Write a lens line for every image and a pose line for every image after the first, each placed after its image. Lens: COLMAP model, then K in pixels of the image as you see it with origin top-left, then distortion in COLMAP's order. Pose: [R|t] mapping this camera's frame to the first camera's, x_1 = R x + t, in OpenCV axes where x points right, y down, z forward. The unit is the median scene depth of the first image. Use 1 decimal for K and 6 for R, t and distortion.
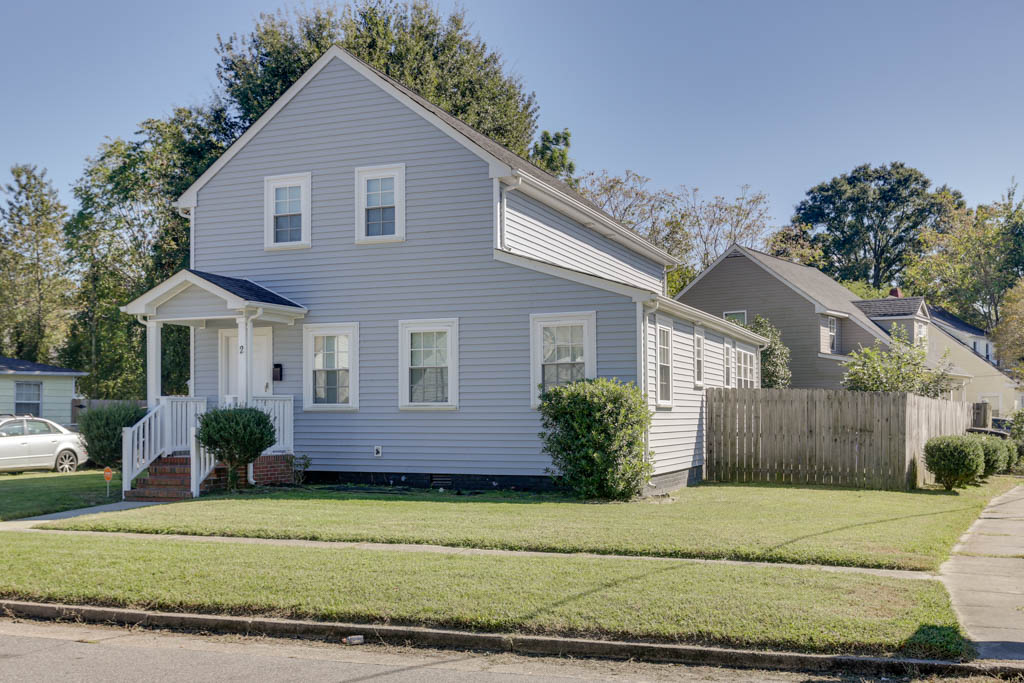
lens RADIAL K [[1155.3, 0, 512.0], [0, 1155.3, 341.5], [0, 0, 1]] dist [-0.016682, -0.009471]
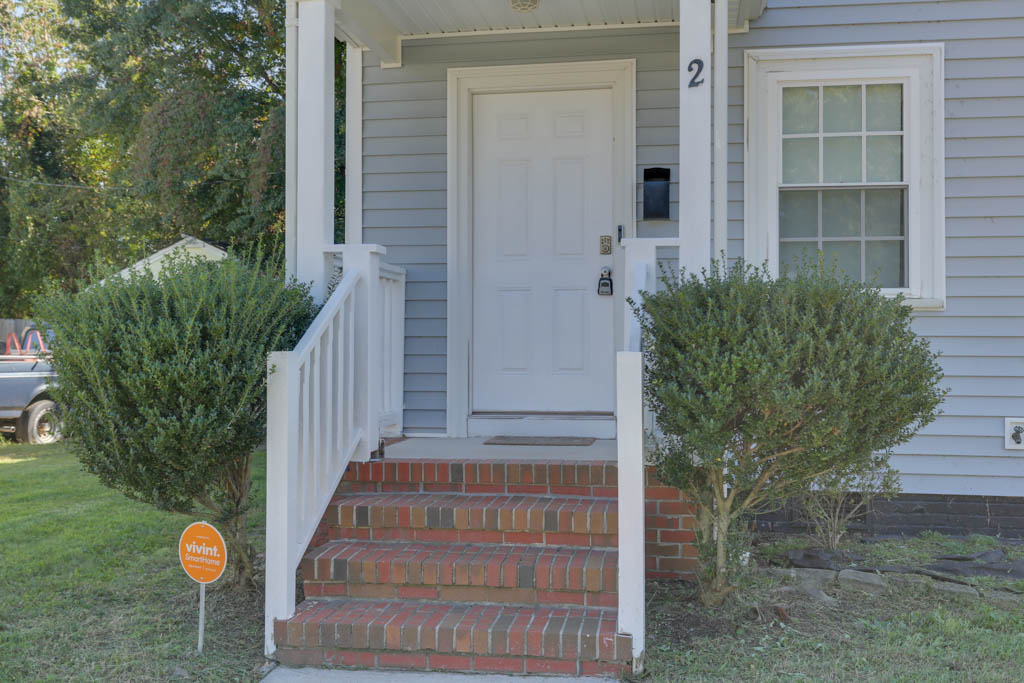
lens RADIAL K [[1007.5, 0, 512.0], [0, 1007.5, 341.5], [0, 0, 1]] dist [-0.003721, -0.008304]
pose [[0.978127, 0.011438, 0.207693, -0.316155], [-0.021658, 0.998660, 0.047001, 0.058585], [-0.206877, -0.050471, 0.977064, 0.750711]]
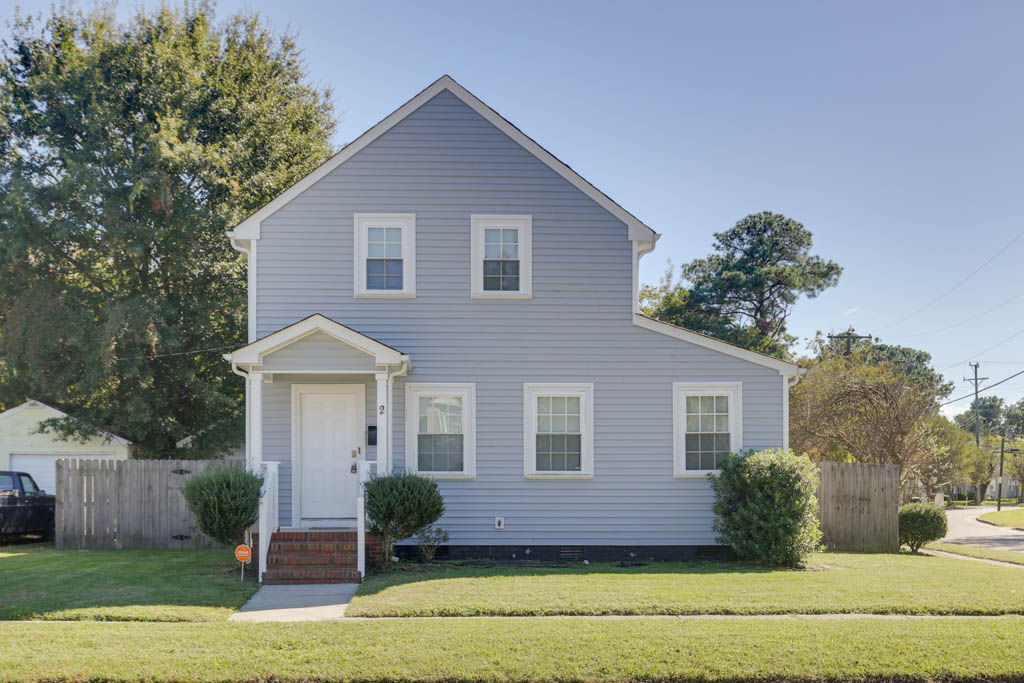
lens RADIAL K [[1222.4, 0, 510.3], [0, 1222.4, 437.4], [0, 0, 1]] dist [-0.005688, 0.019306]
pose [[0.907391, 0.018994, 0.419858, -0.523142], [-0.030600, 0.999313, 0.020924, 0.005283], [-0.419172, -0.031834, 0.907349, 0.103161]]
